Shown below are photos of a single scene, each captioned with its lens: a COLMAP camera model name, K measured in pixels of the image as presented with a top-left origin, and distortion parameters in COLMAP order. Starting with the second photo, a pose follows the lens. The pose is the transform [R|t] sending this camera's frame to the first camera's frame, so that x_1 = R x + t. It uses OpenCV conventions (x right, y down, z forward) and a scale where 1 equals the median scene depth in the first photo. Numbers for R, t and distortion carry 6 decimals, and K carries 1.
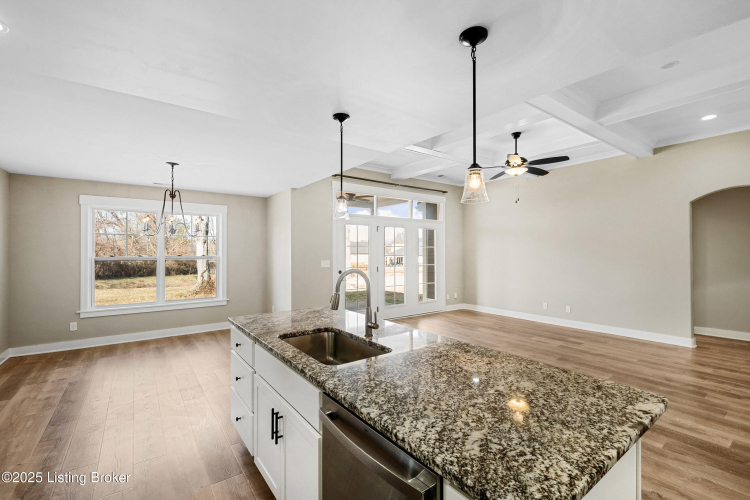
lens RADIAL K [[330.7, 0, 377.4], [0, 330.7, 245.2], [0, 0, 1]] dist [-0.003344, -0.001342]
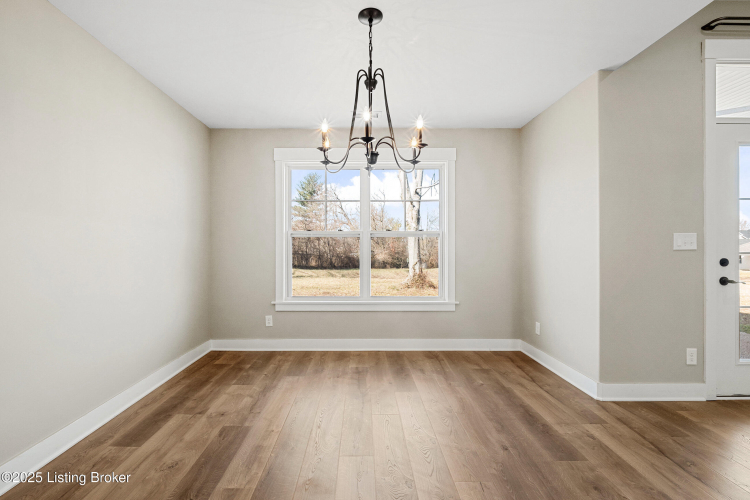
lens RADIAL K [[330.7, 0, 370.4], [0, 330.7, 249.1], [0, 0, 1]] dist [-0.003344, -0.001342]
pose [[0.819399, 0.005229, -0.573200, -0.241634], [0.004278, 0.999875, 0.015236, 0.057647], [0.573208, -0.014936, 0.819274, 0.422815]]
